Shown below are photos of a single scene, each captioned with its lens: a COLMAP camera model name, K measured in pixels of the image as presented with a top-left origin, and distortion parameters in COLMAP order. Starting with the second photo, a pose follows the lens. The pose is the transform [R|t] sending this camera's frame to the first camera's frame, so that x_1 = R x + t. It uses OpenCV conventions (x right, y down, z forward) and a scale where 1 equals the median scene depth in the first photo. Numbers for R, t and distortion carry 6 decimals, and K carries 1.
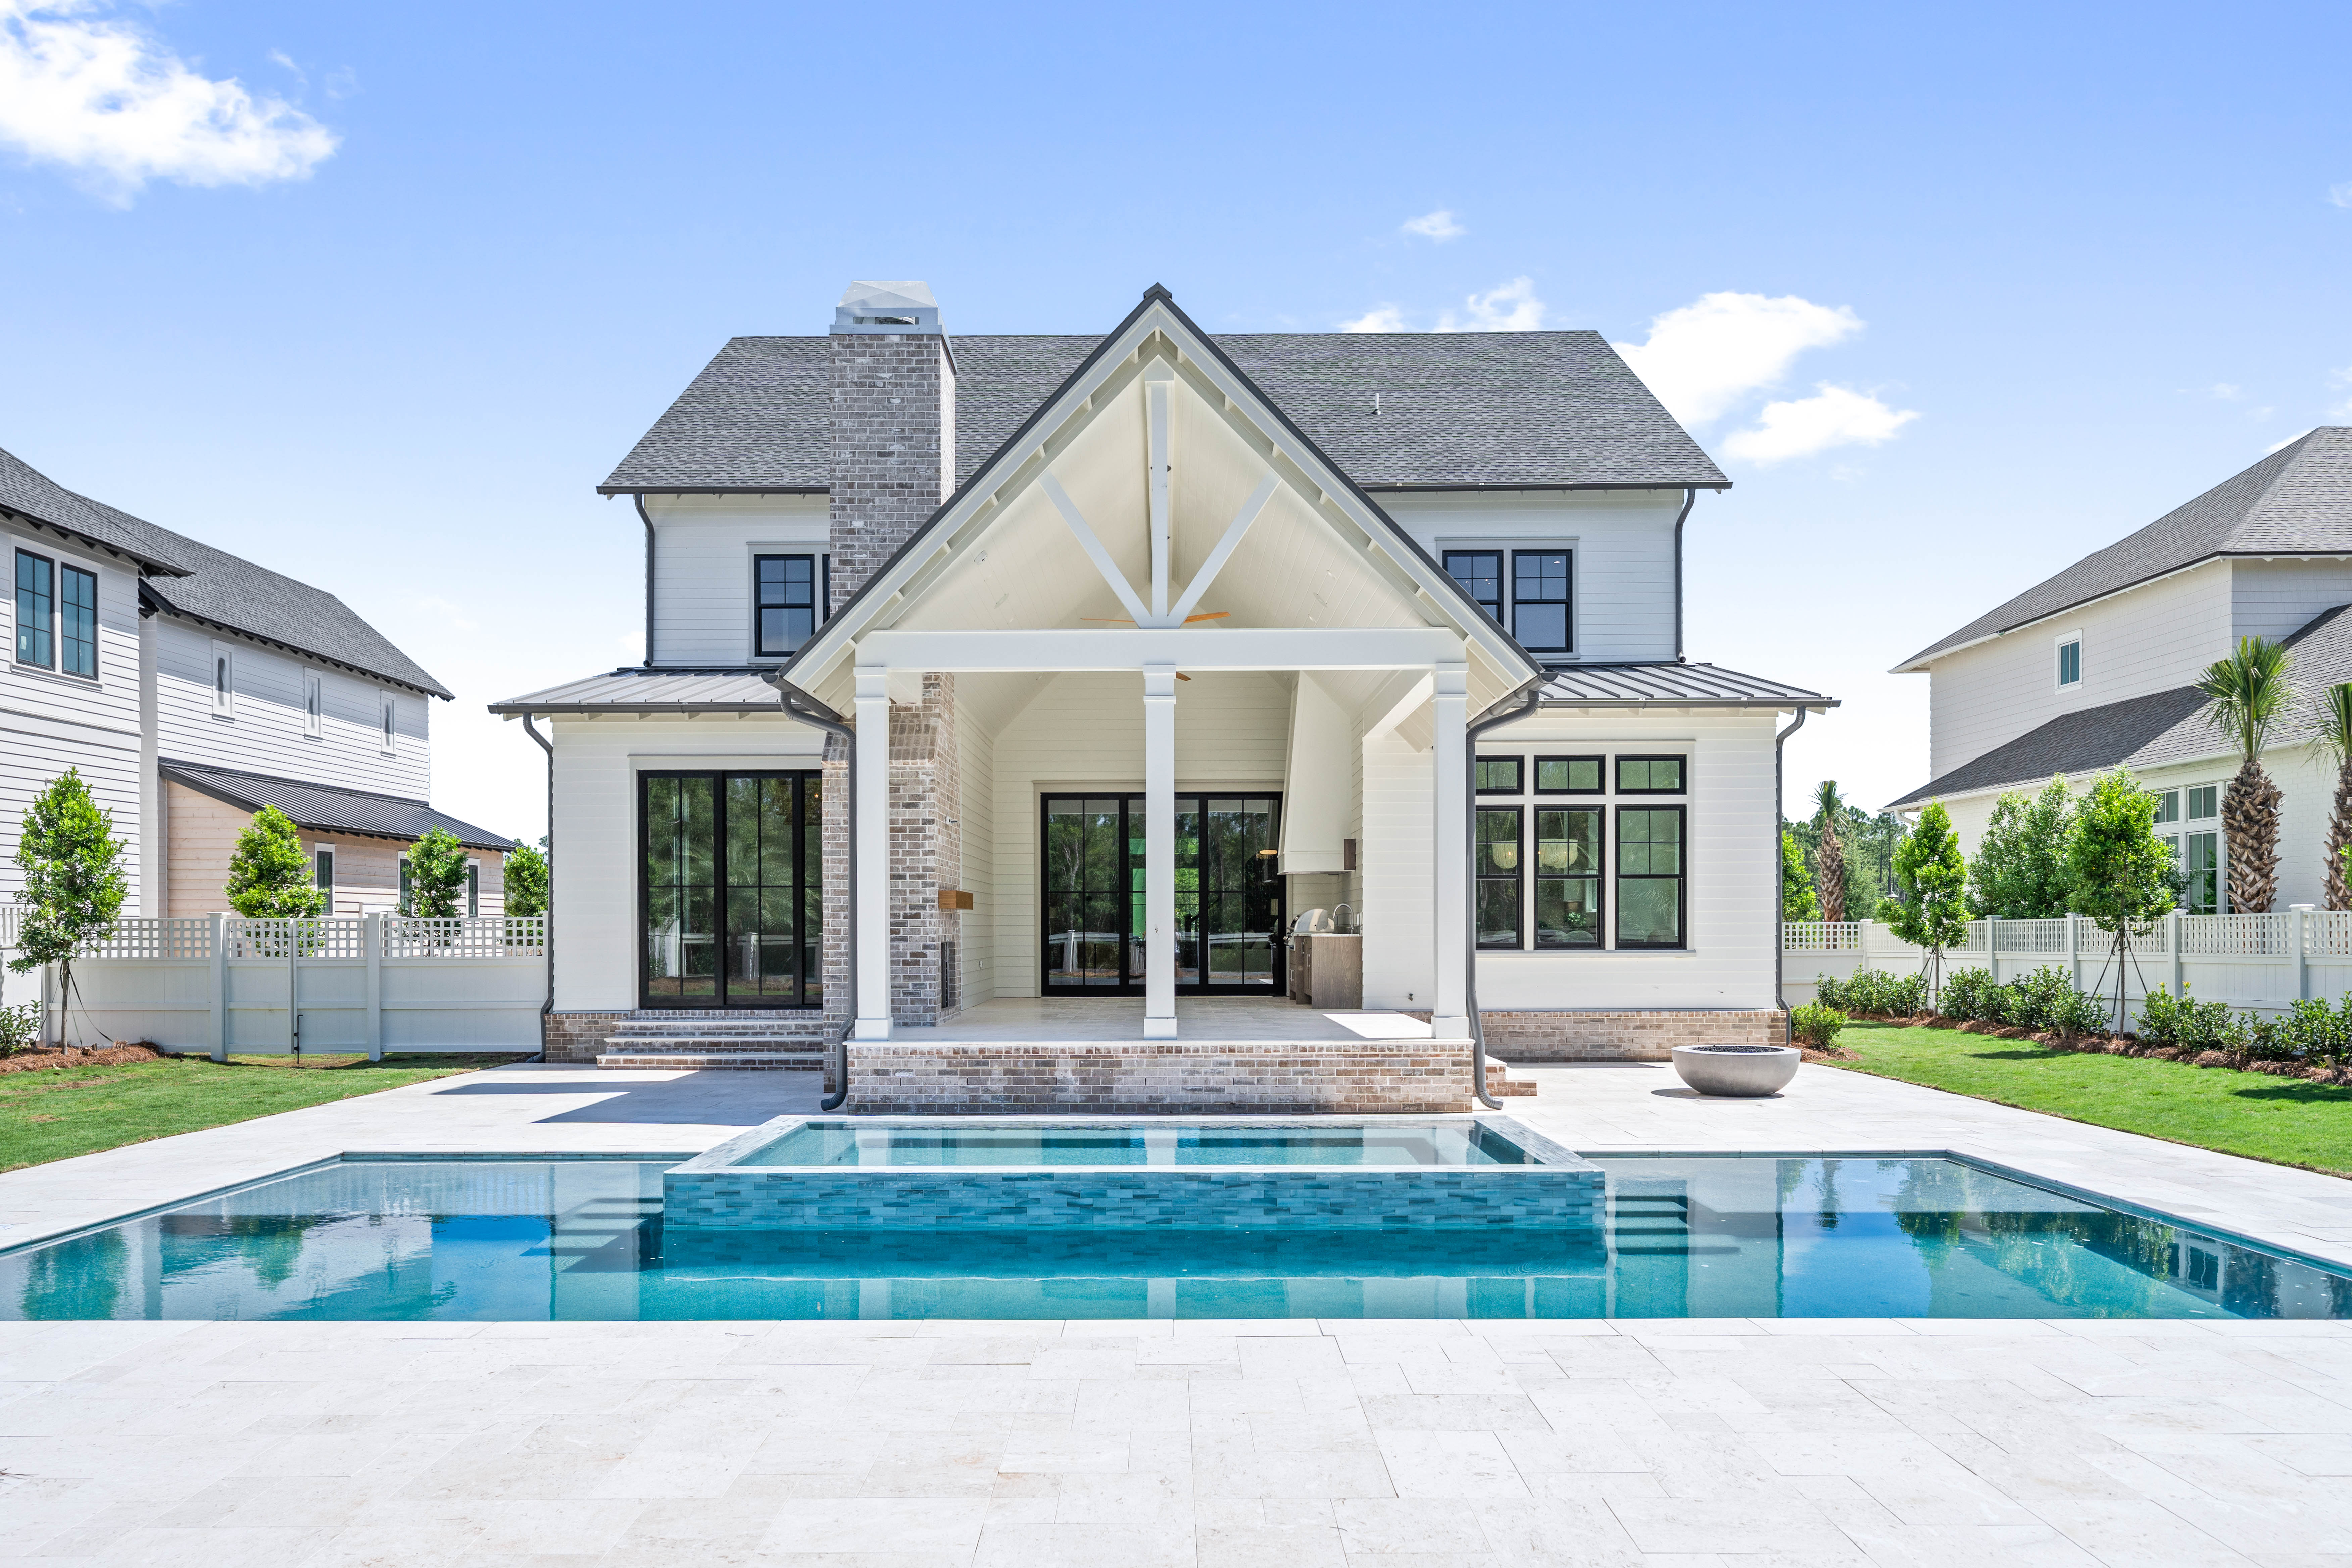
lens RADIAL K [[1581.1, 0, 1159.1], [0, 1581.1, 927.9], [0, 0, 1]] dist [-0.002574, 0.001790]
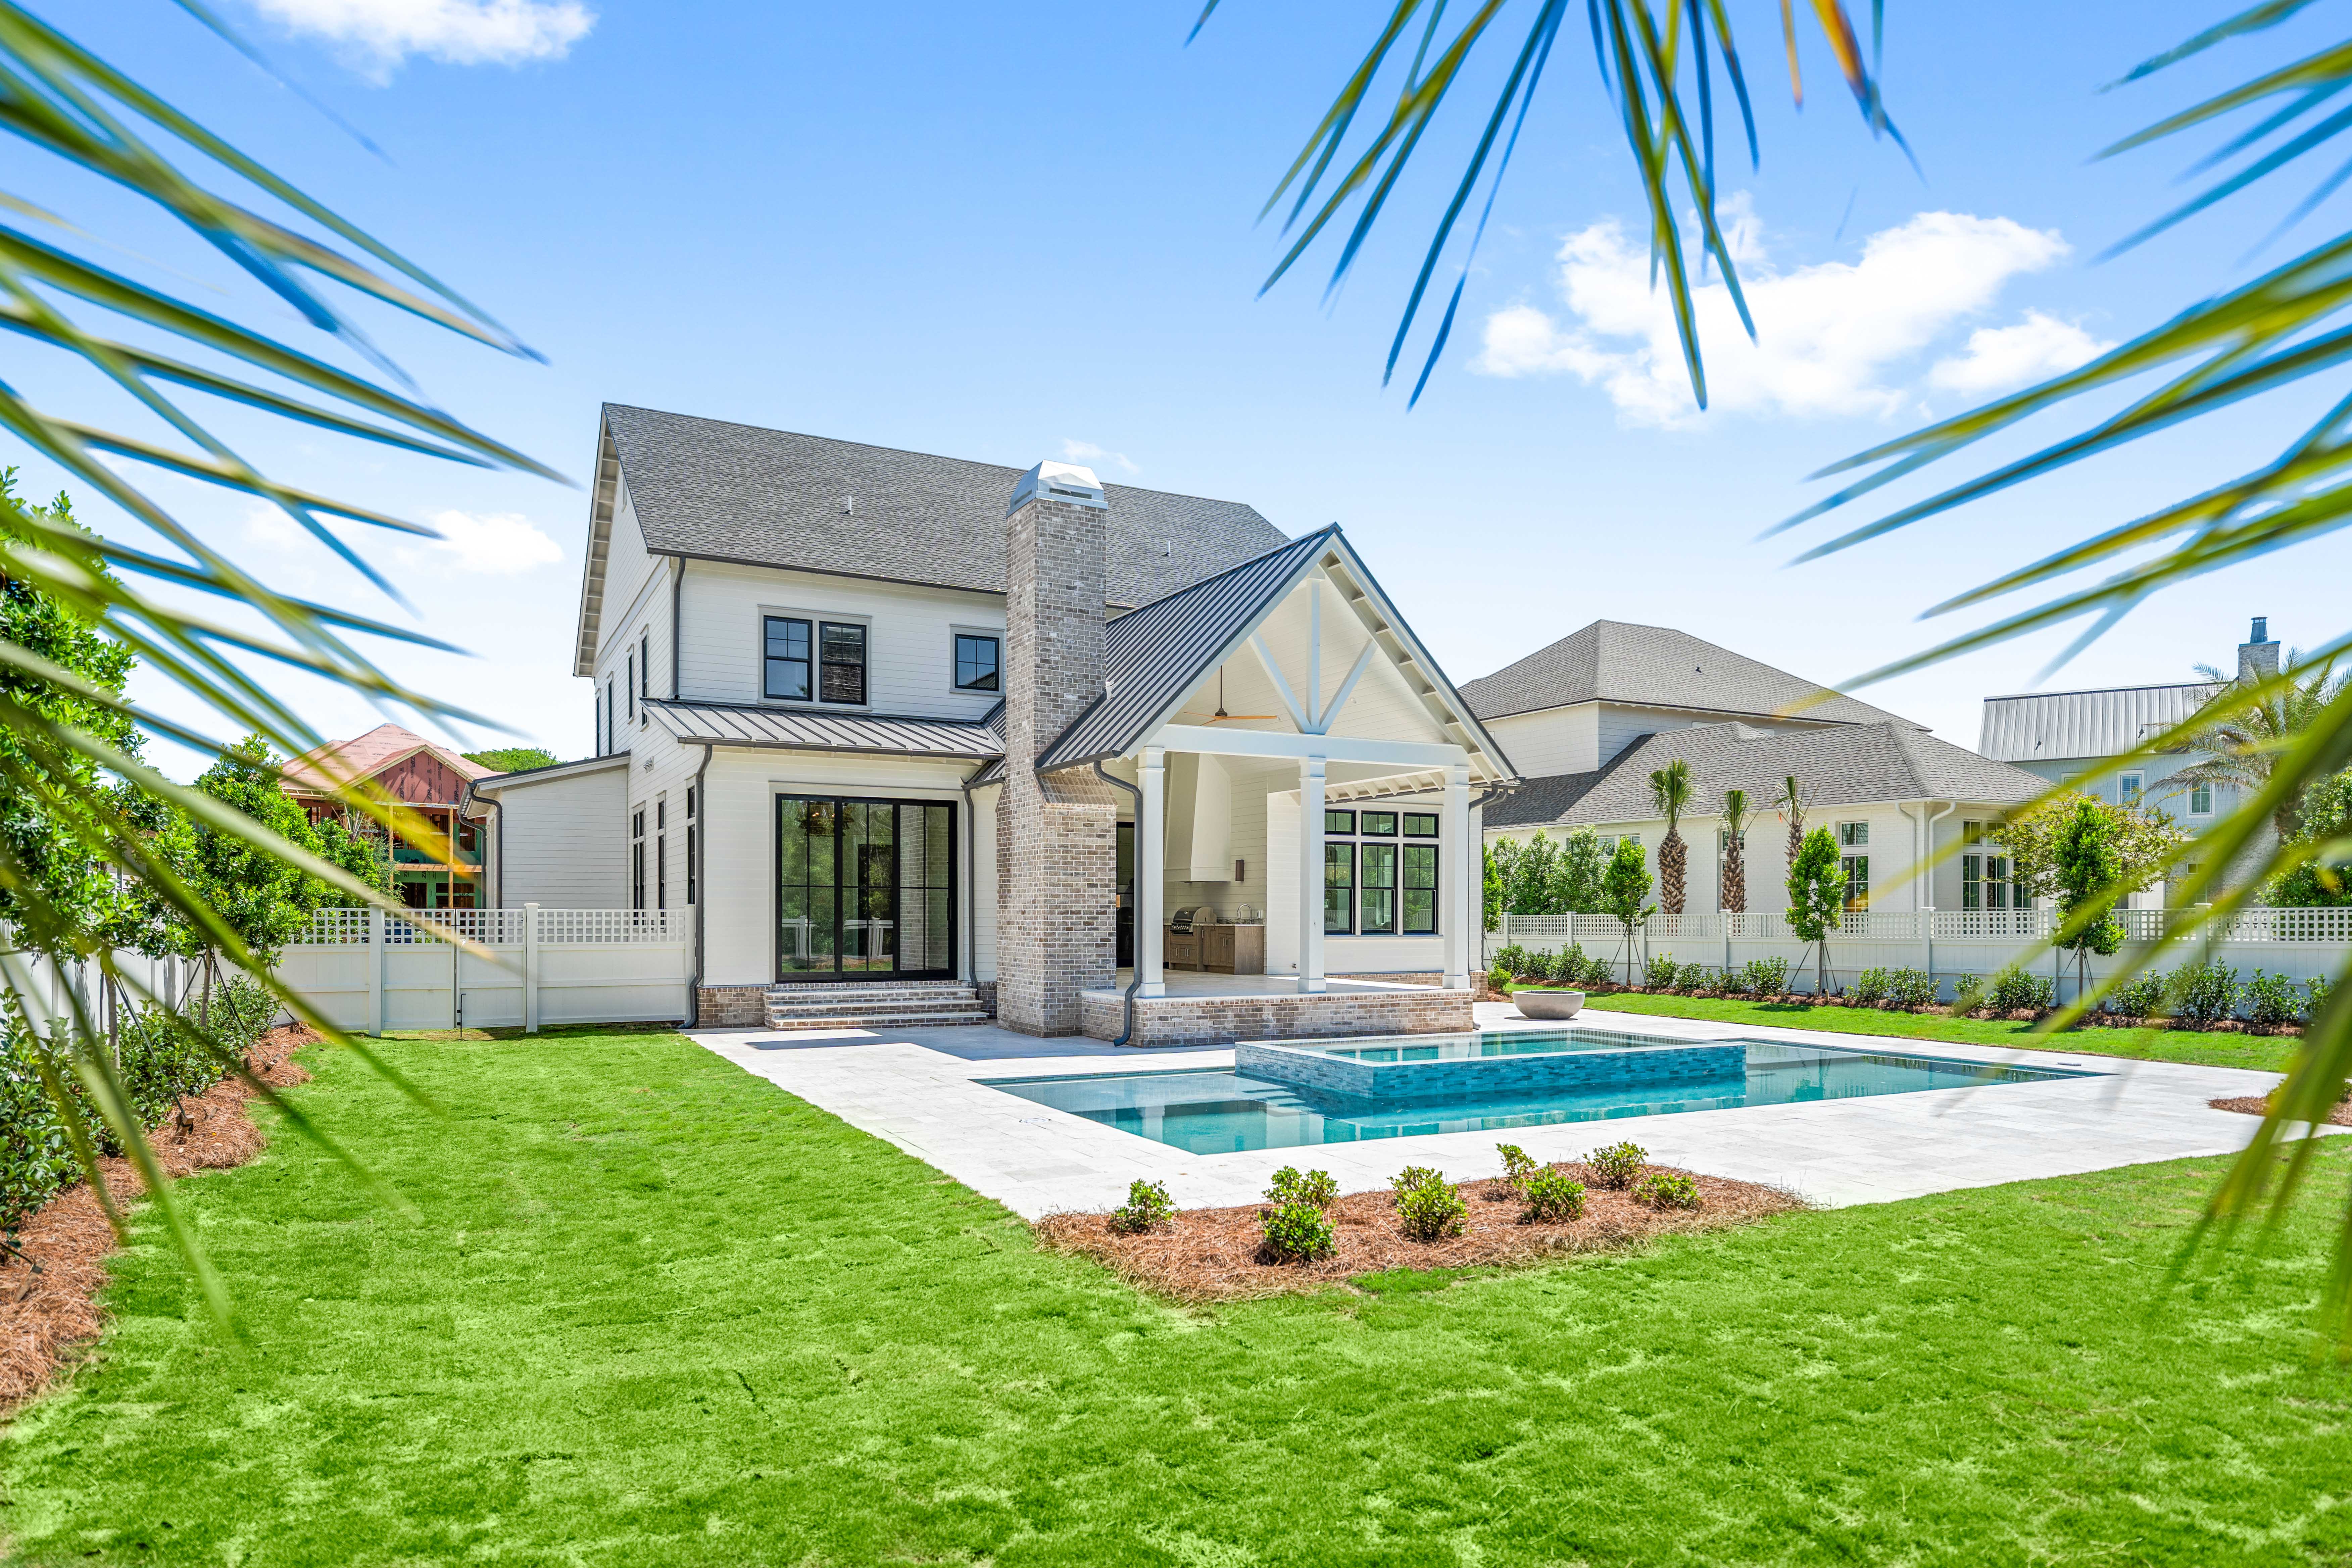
lens RADIAL K [[1349.6, 0, 1181.9], [0, 1349.6, 897.3], [0, 0, 1]] dist [0.004293, 0.001004]
pose [[0.886701, 0.011236, 0.462207, -0.655073], [-0.006410, 0.999907, -0.012010, -0.007162], [-0.462300, 0.007687, 0.886690, -0.125086]]
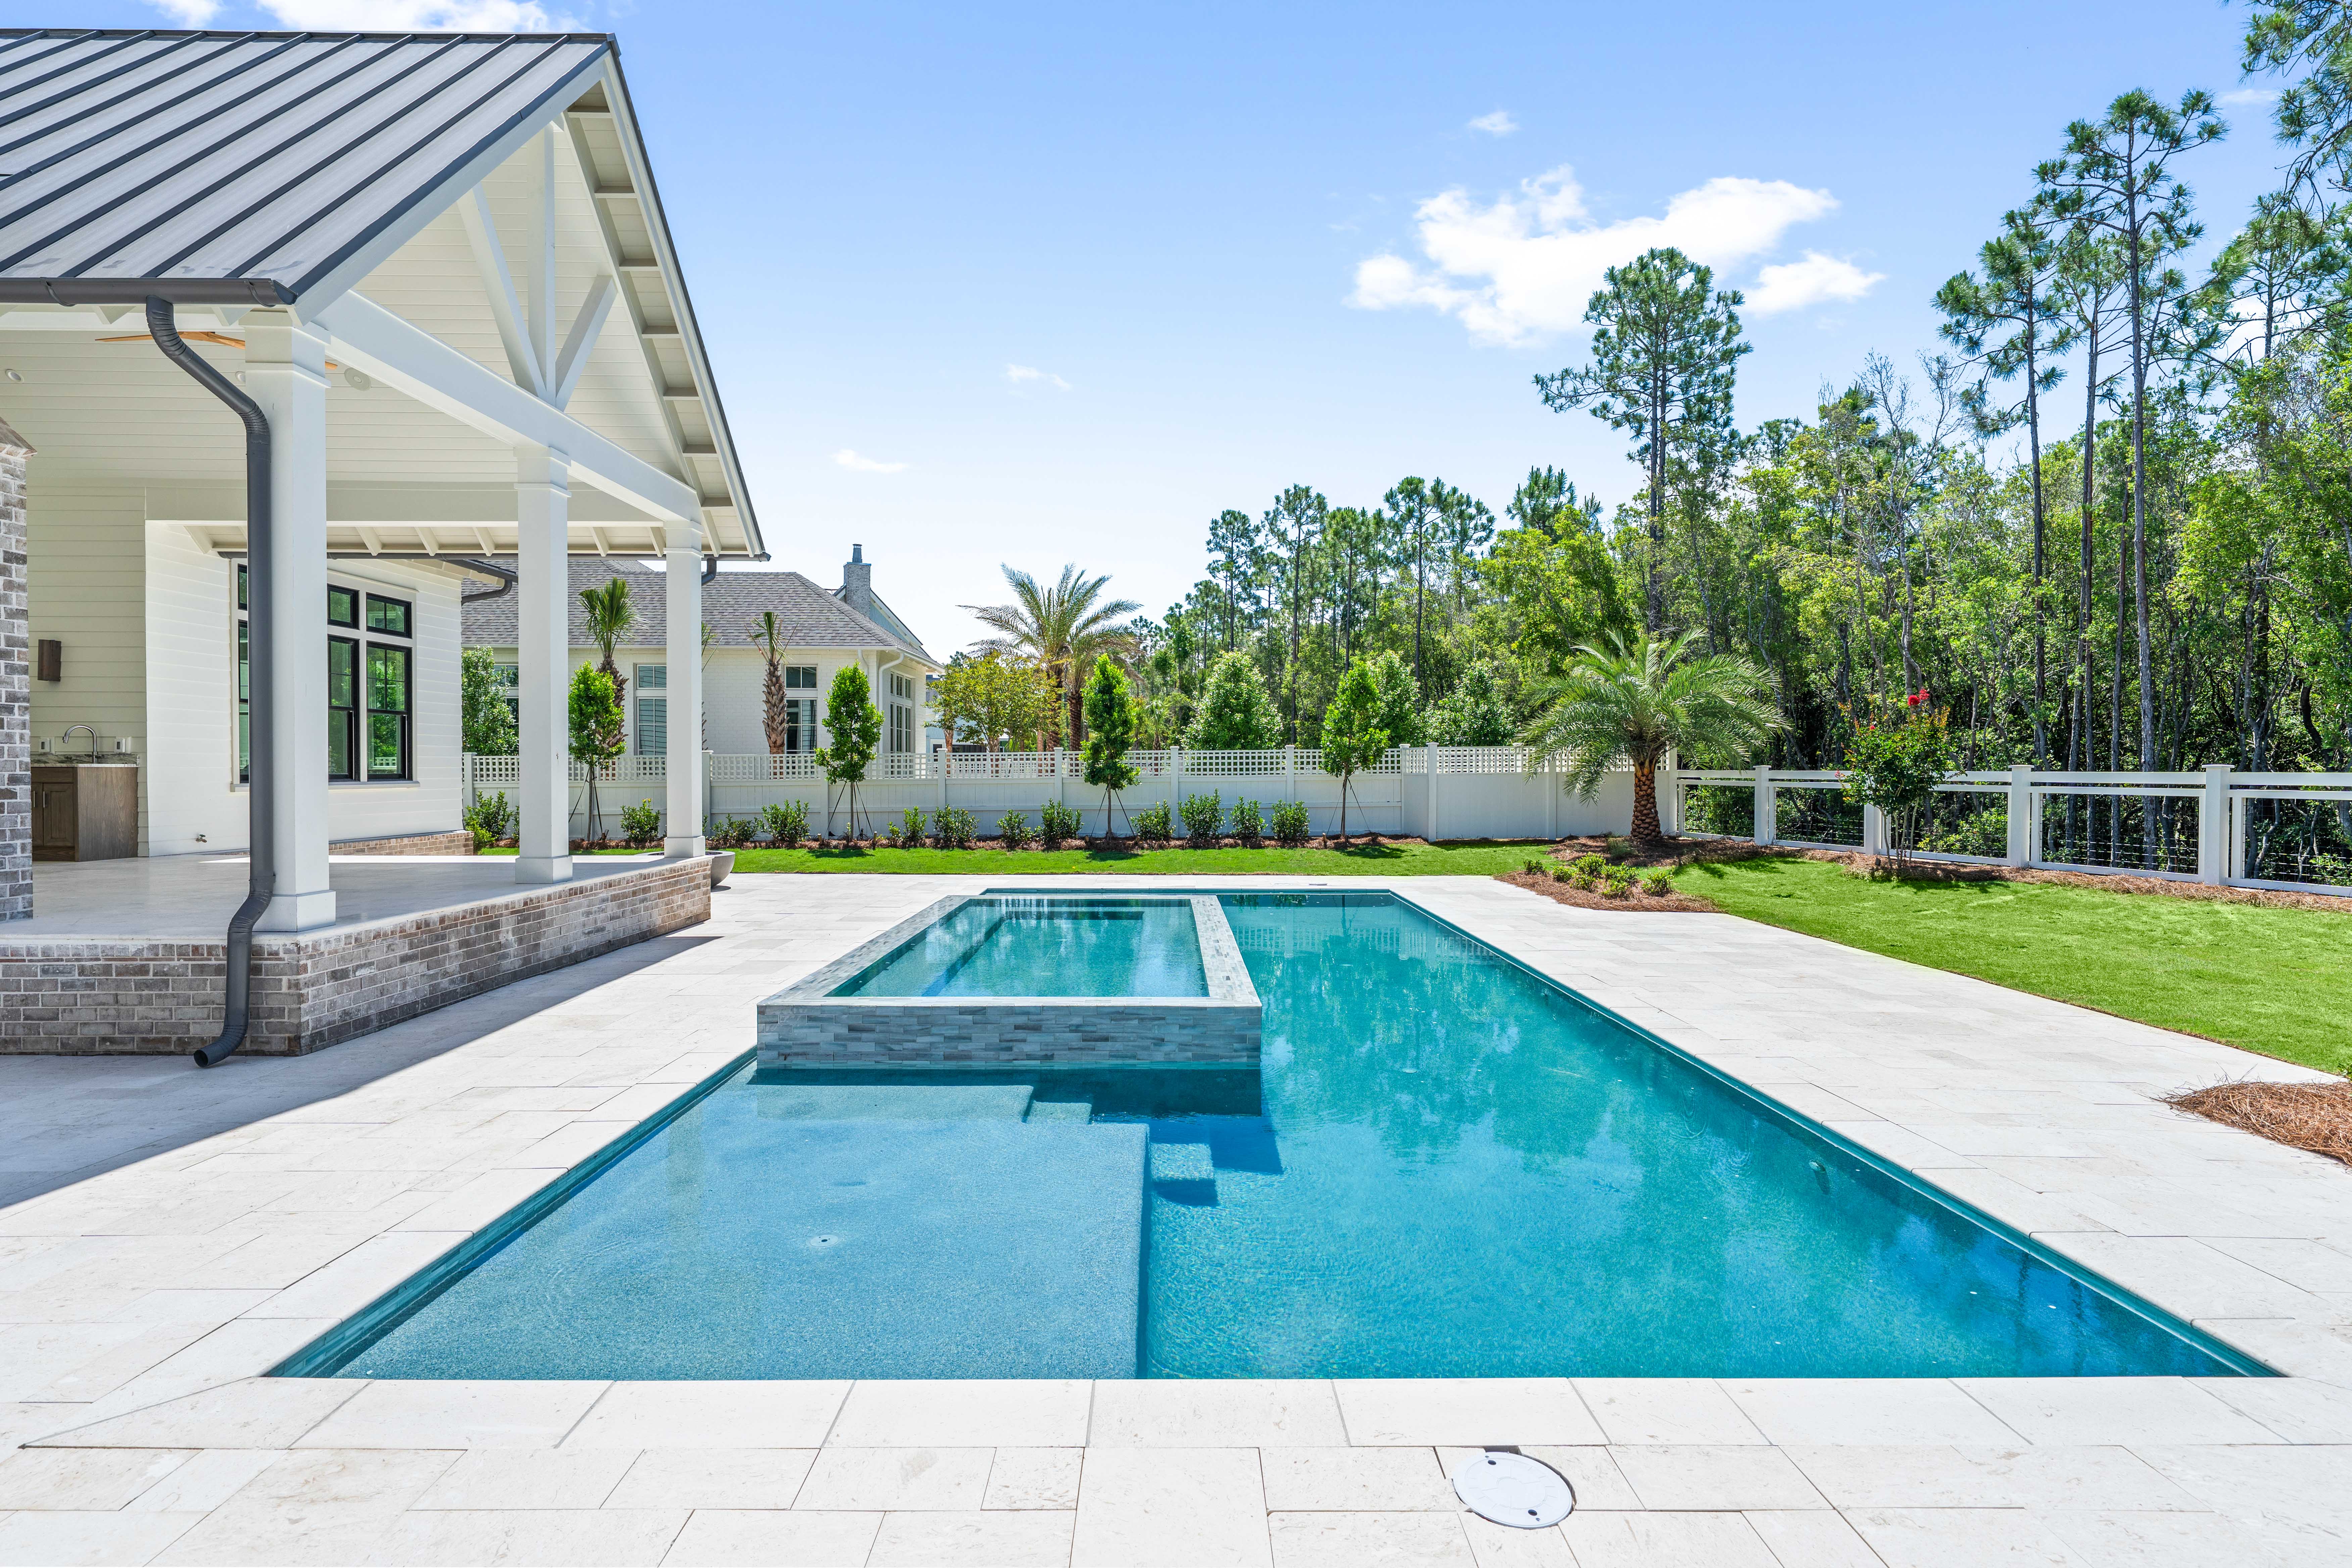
lens RADIAL K [[1132.0, 0, 1165.0], [0, 1132.0, 781.3], [0, 0, 1]] dist [-0.007885, 0.000298]
pose [[0.001524, -0.007475, 0.999971, -0.544431], [-0.002887, 0.999968, 0.007480, 0.008430], [-0.999995, -0.002899, 0.001502, 0.582320]]
